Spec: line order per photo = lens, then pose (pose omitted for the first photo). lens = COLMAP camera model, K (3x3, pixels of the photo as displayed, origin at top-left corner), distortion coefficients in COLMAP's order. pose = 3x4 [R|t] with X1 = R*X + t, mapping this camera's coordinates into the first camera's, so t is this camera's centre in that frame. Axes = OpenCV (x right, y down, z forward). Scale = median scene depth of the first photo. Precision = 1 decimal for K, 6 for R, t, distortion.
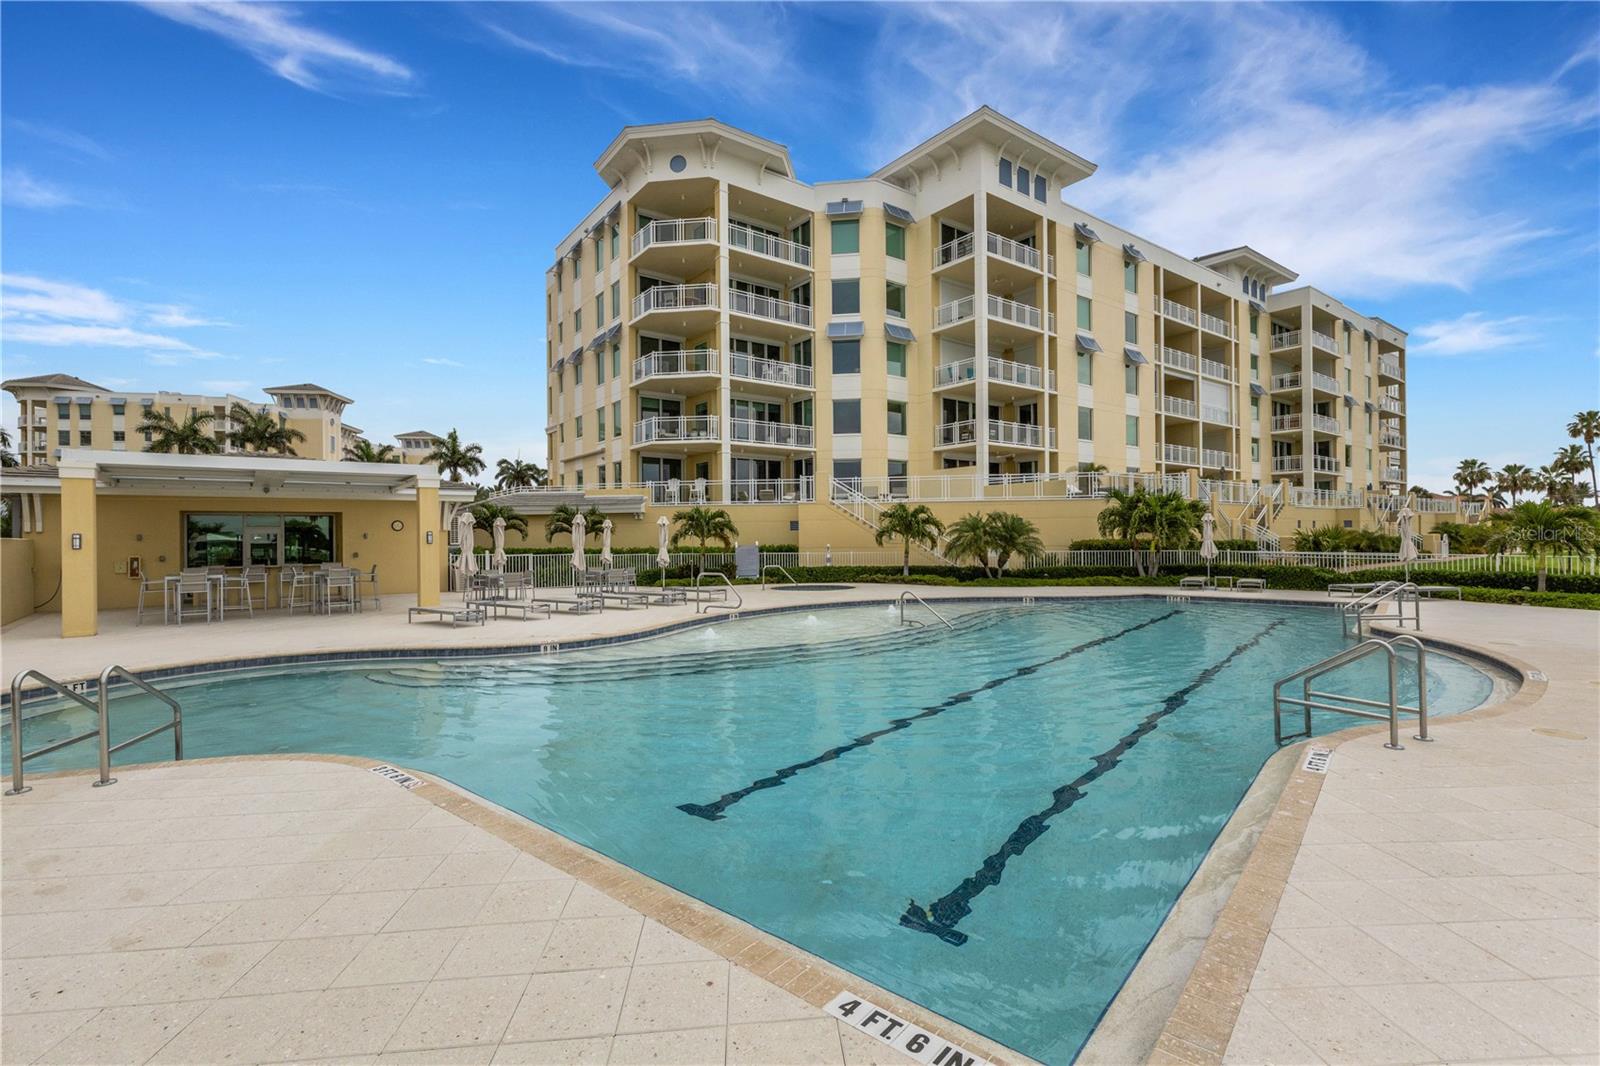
lens RADIAL K [[734.1, 0, 800.0], [0, 734.1, 533.0], [0, 0, 1]] dist [-0.001714, -0.000504]
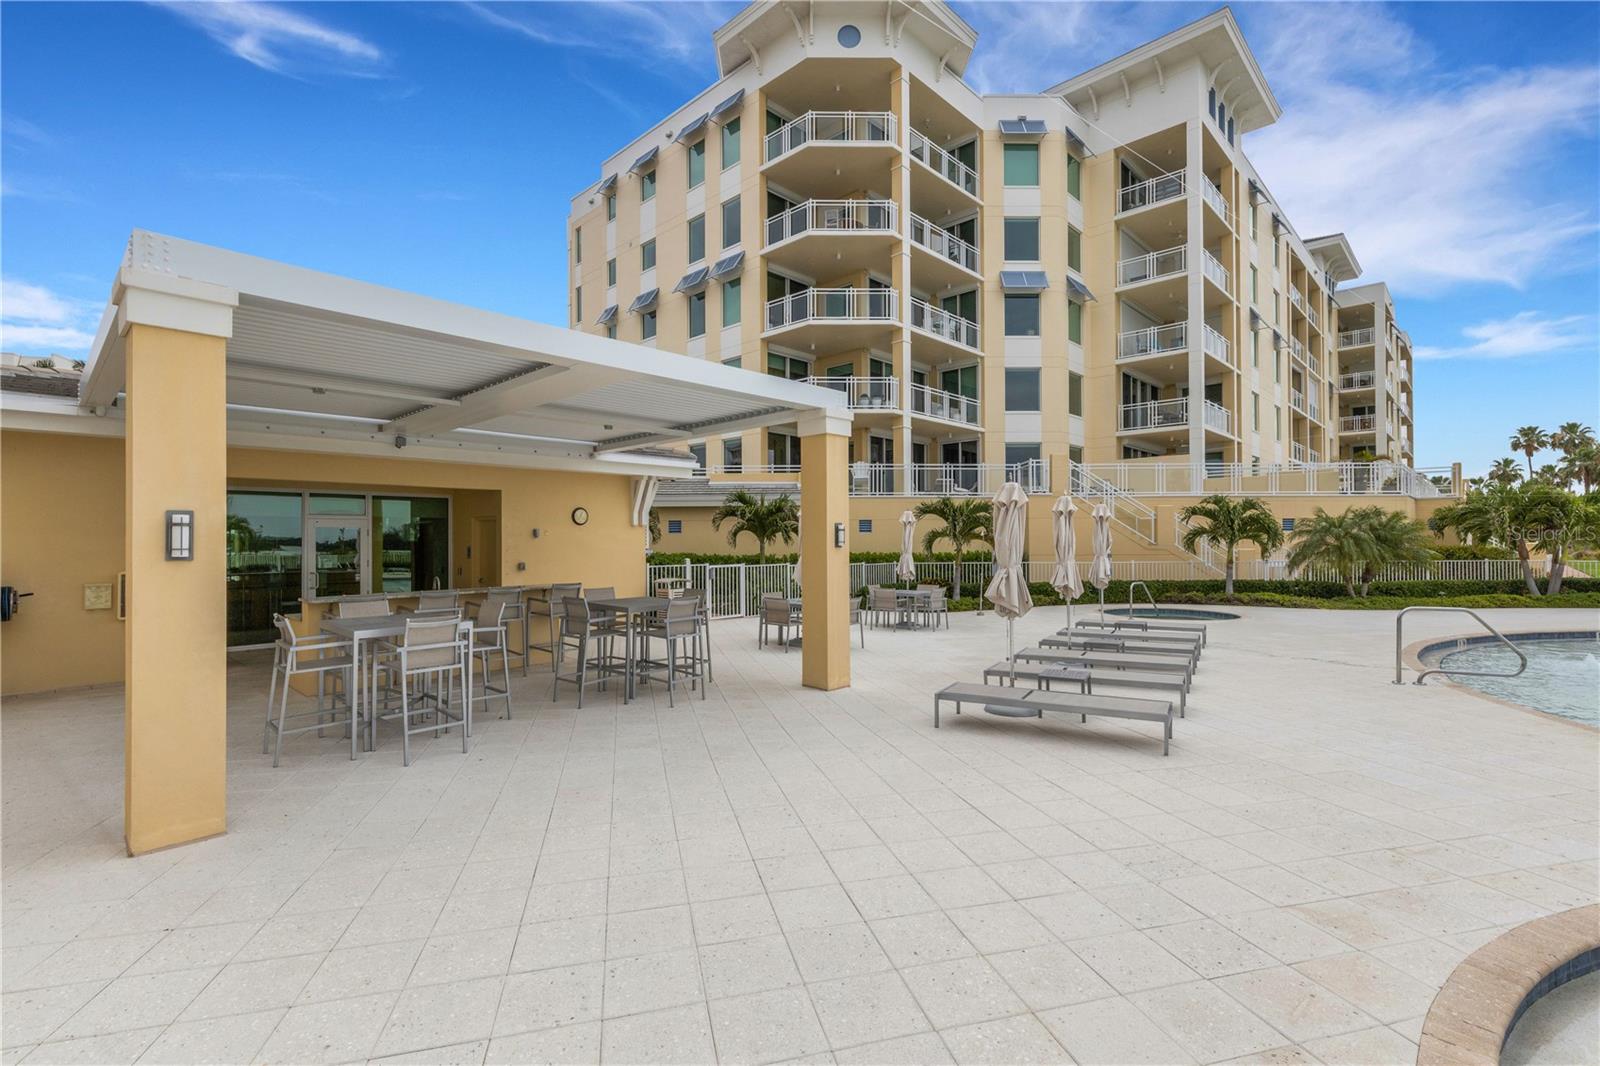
lens RADIAL K [[731.5, 0, 800.0], [0, 731.5, 533.0], [0, 0, 1]] dist [0.001316, 0.000122]
pose [[0.987546, 0.008196, 0.157119, -0.300479], [-0.007546, 0.999960, -0.004731, 0.003012], [-0.157152, 0.003486, 0.987568, 0.254923]]
